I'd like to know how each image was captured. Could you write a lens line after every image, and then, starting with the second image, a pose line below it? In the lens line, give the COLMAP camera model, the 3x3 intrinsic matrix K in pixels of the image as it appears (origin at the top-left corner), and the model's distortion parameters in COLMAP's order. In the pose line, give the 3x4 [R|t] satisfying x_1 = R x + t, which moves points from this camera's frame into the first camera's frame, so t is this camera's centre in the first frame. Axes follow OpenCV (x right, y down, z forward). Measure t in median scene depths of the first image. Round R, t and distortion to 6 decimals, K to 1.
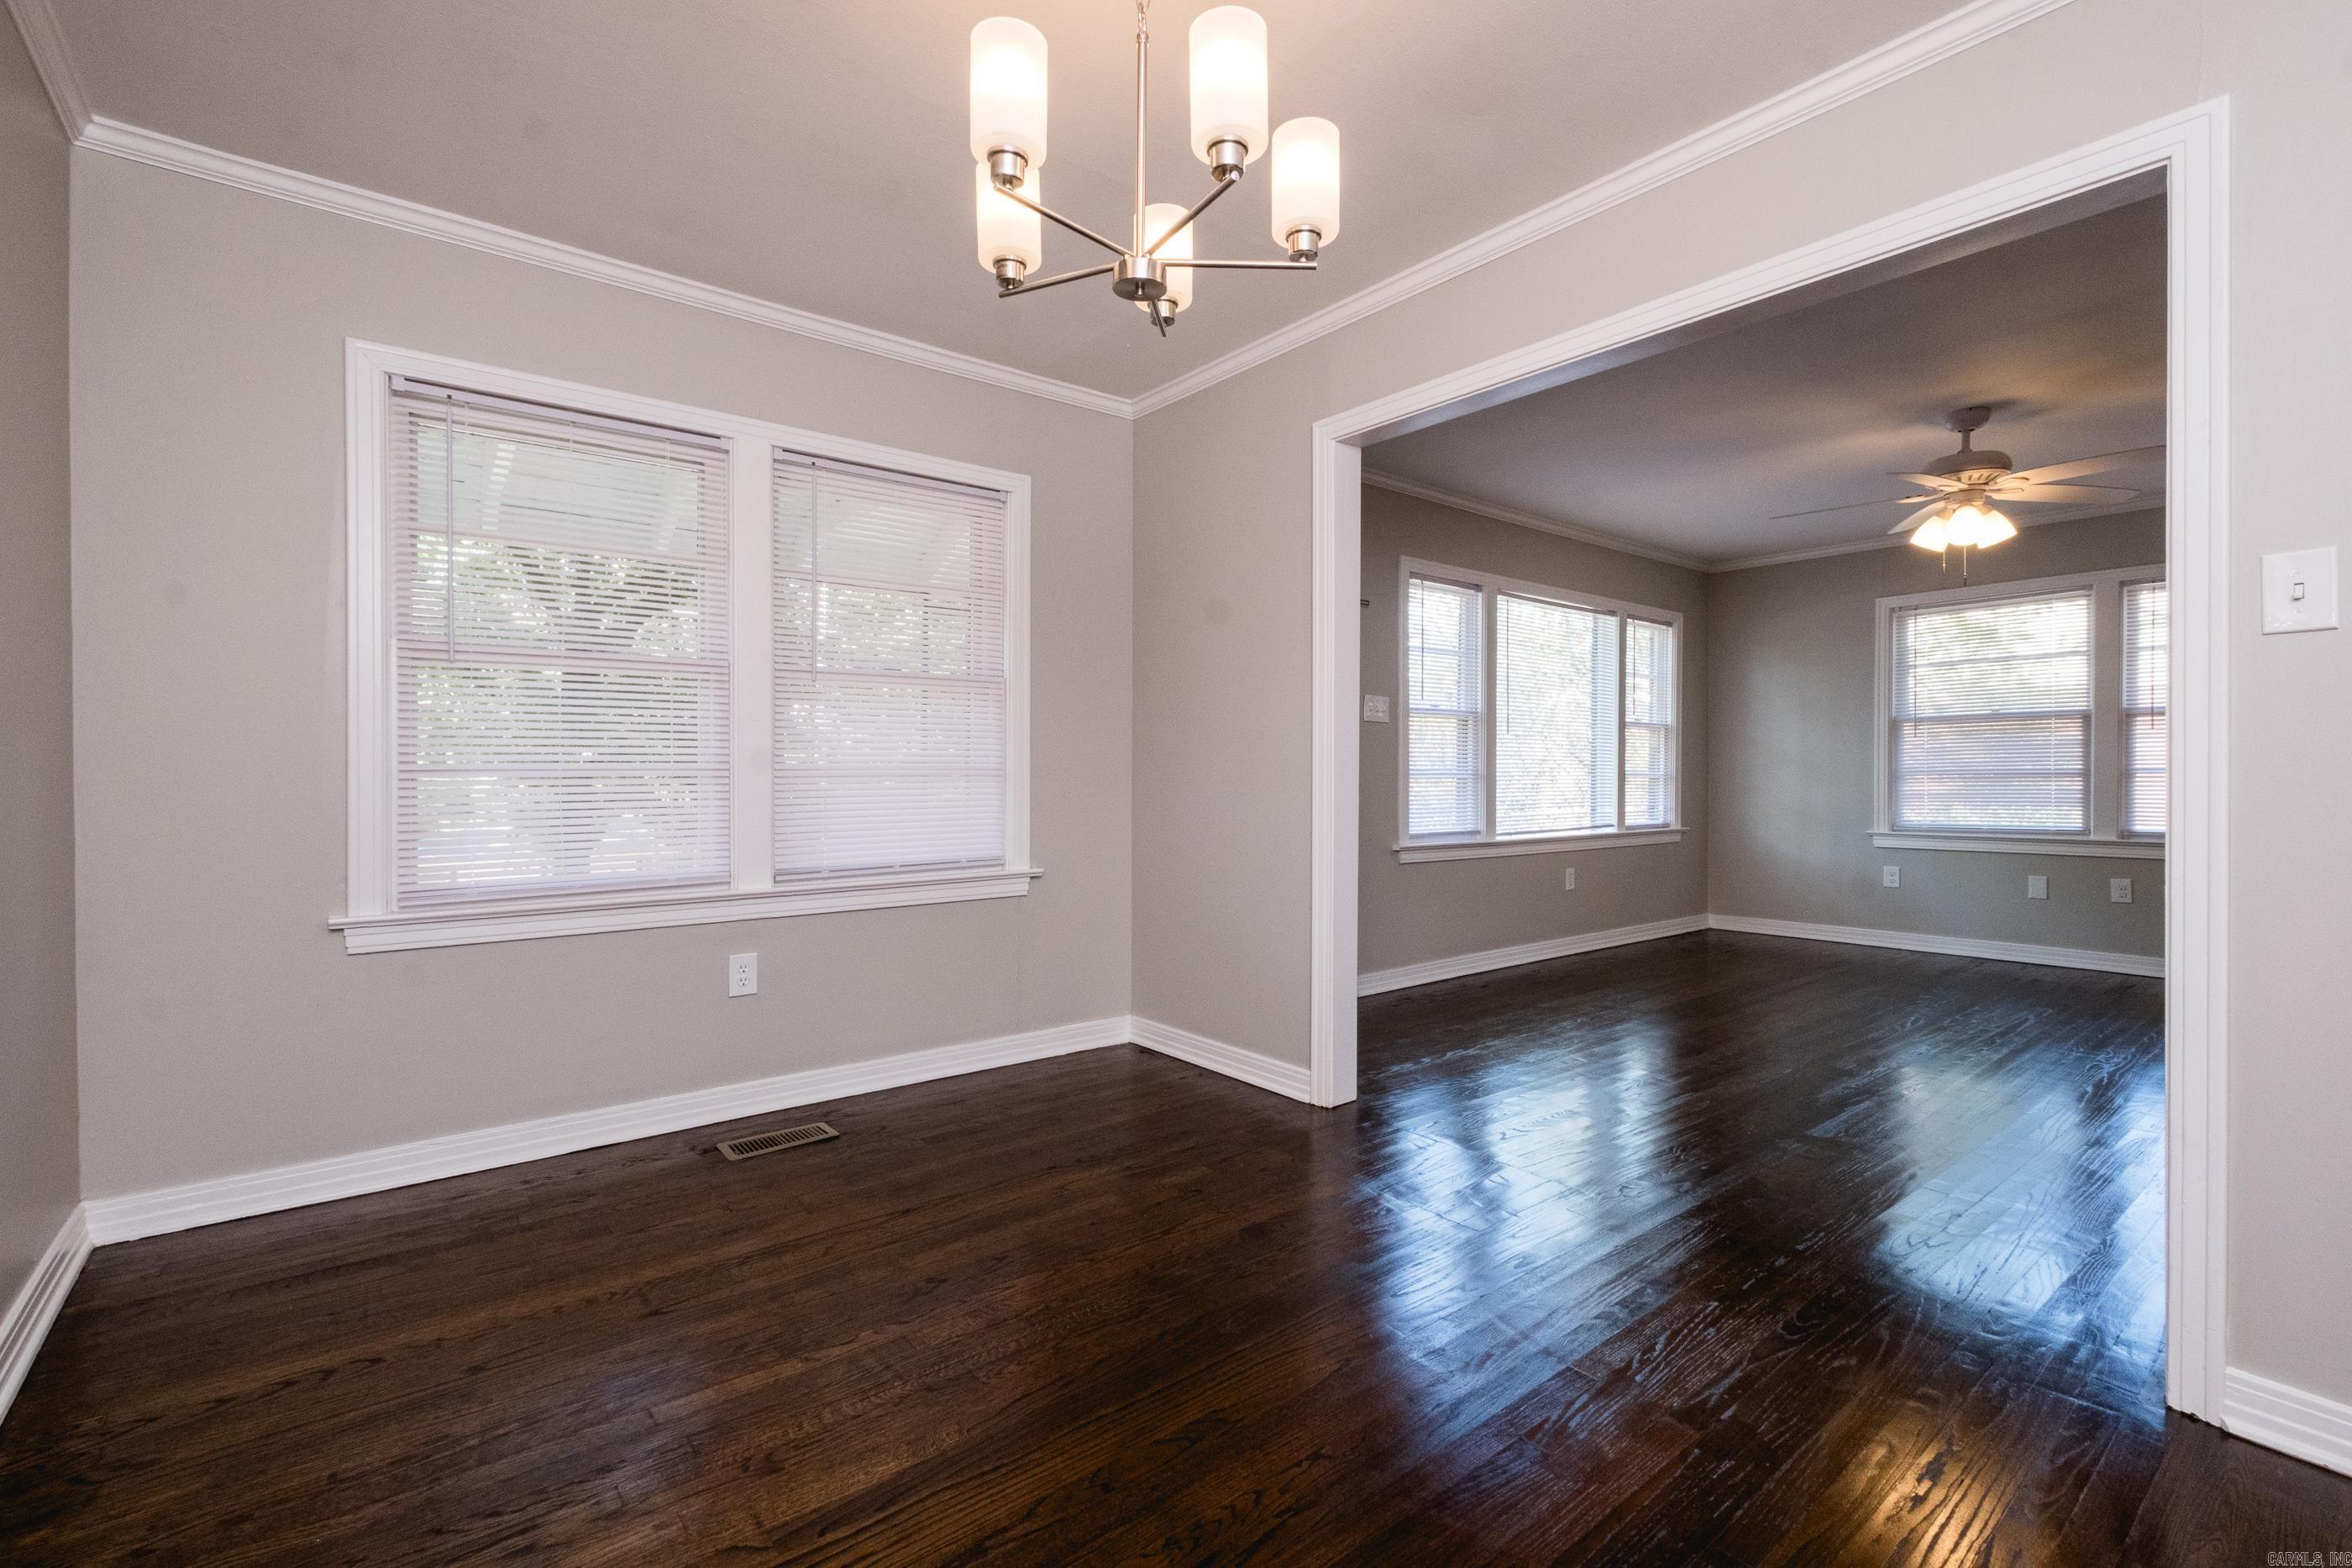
lens RADIAL K [[1037.6, 0, 1177.3], [0, 1037.6, 771.2], [0, 0, 1]] dist [0.003240, -0.000056]
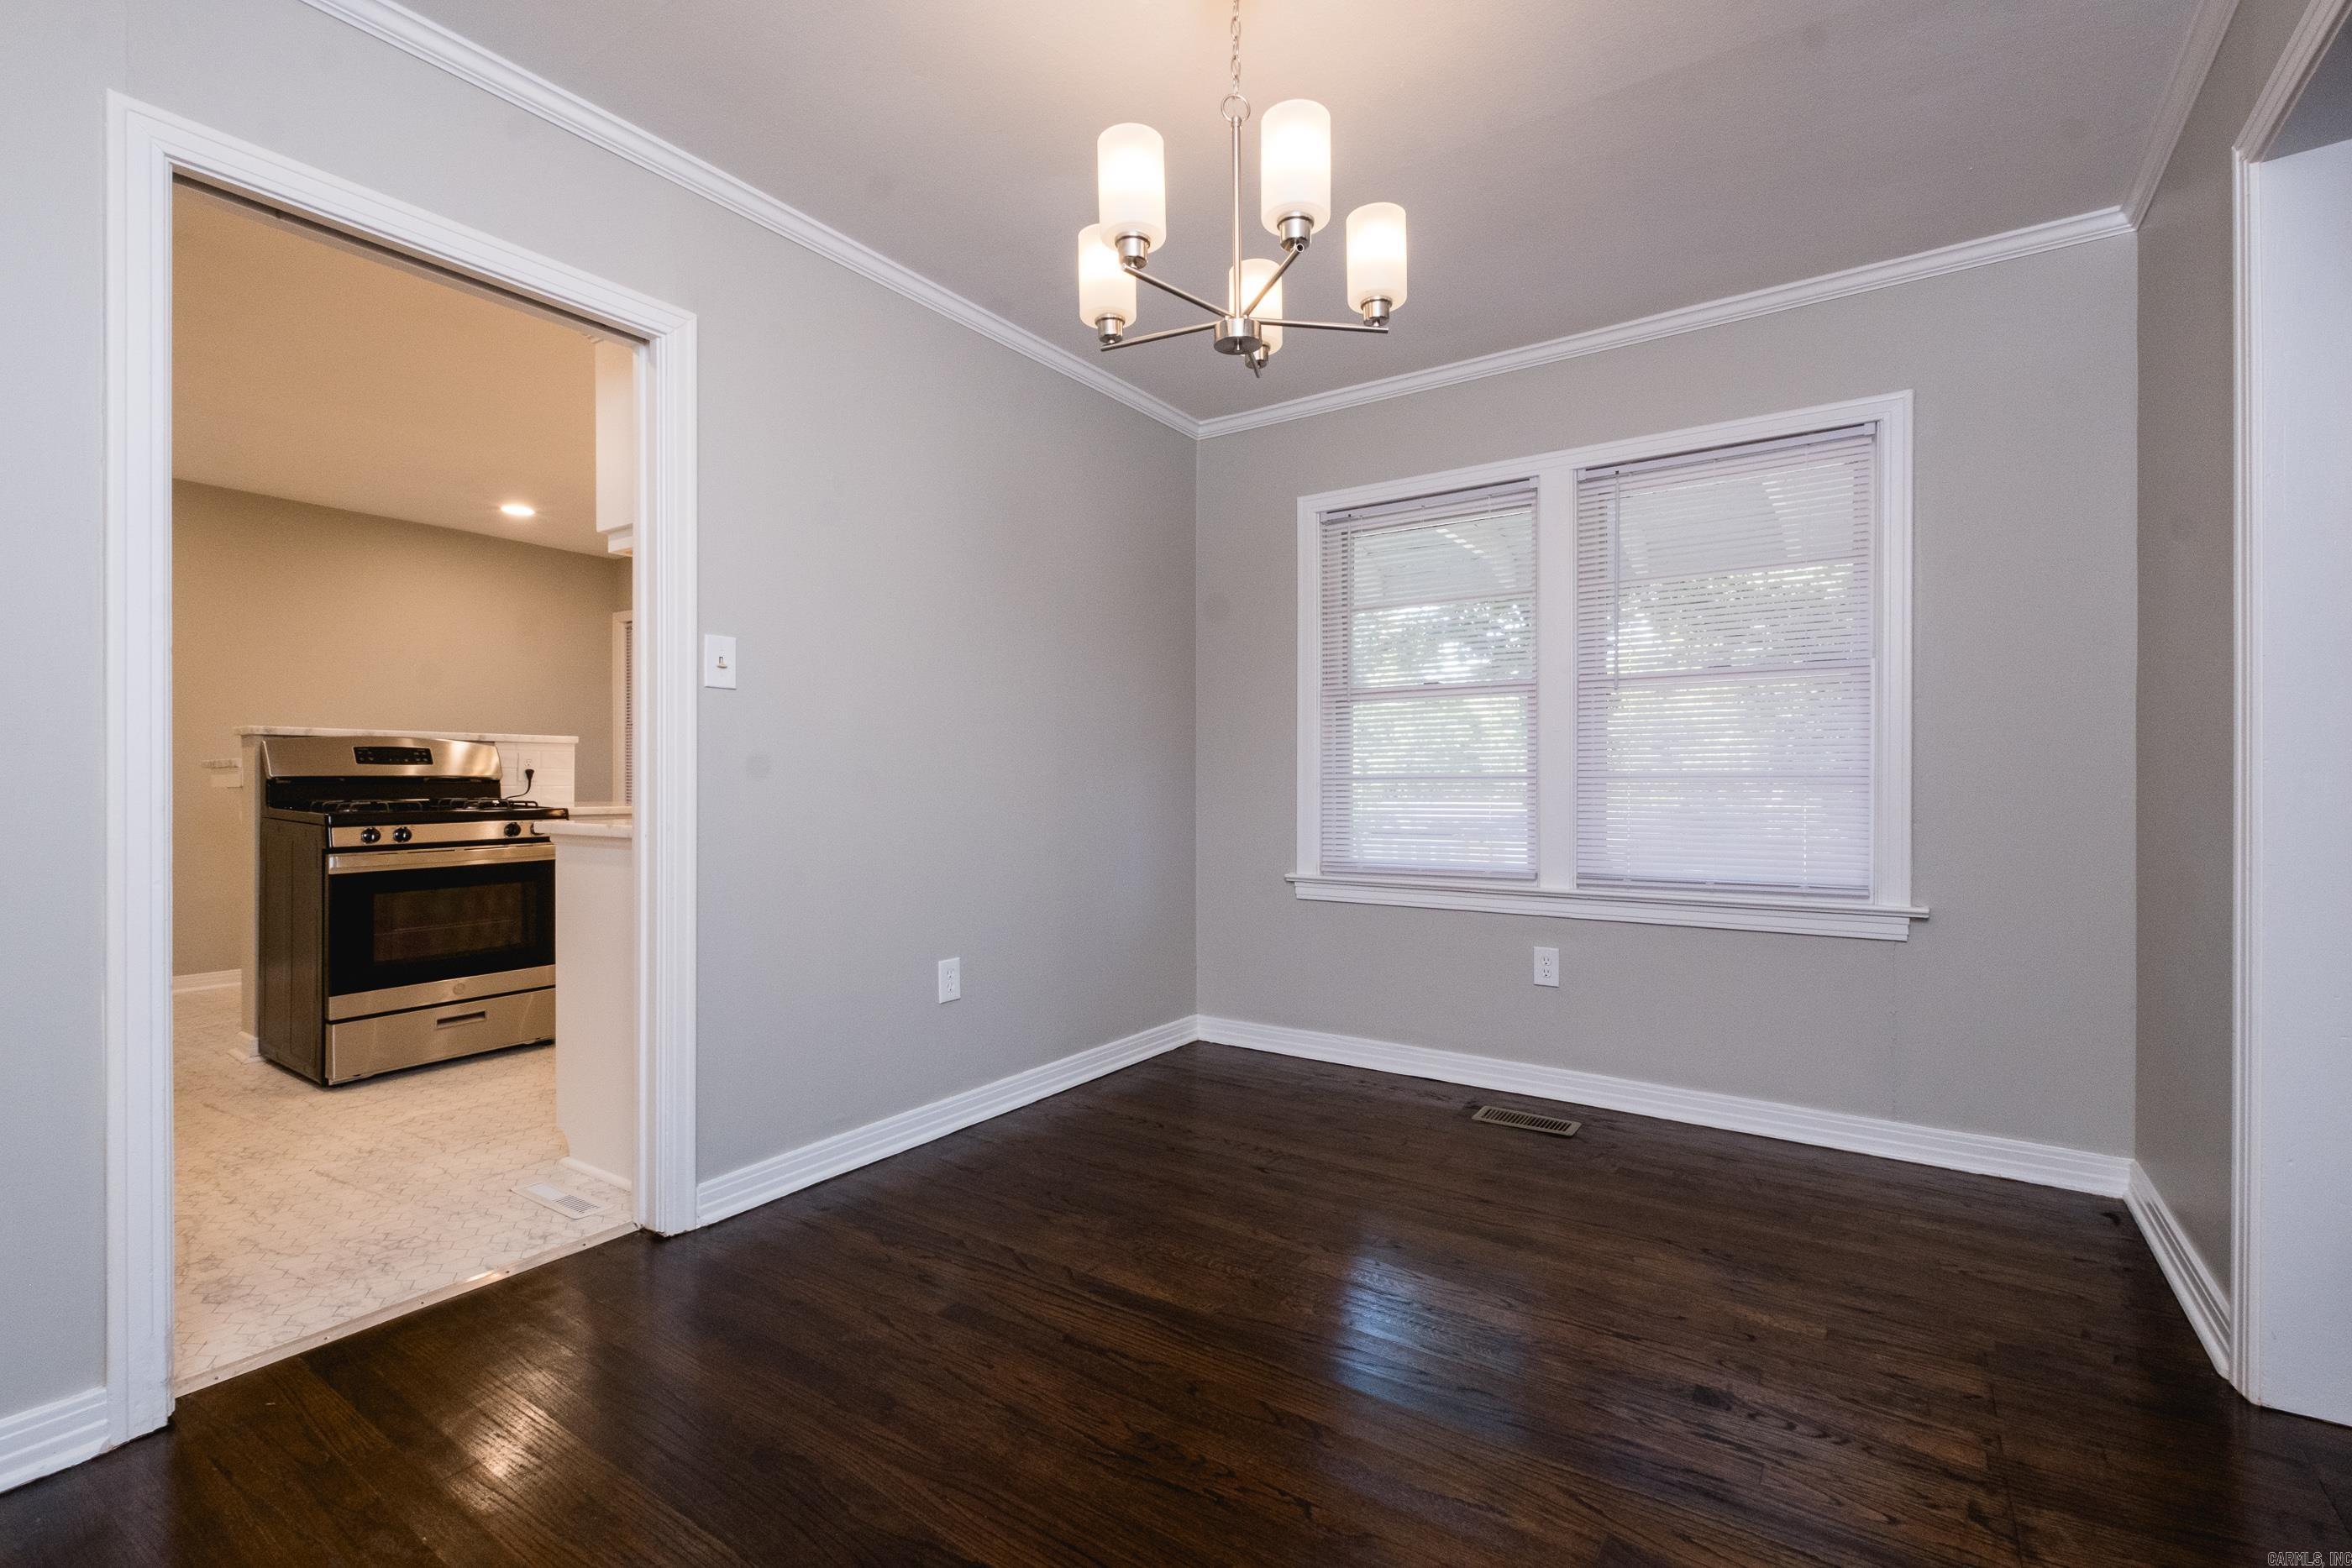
lens RADIAL K [[1013.1, 0, 1134.7], [0, 1013.1, 770.5], [0, 0, 1]] dist [-0.000509, 0.017056]
pose [[0.286380, -0.009580, -0.958068, 0.516055], [0.001579, 0.999953, -0.009527, 0.000662], [0.958115, 0.001216, 0.286382, 0.308873]]
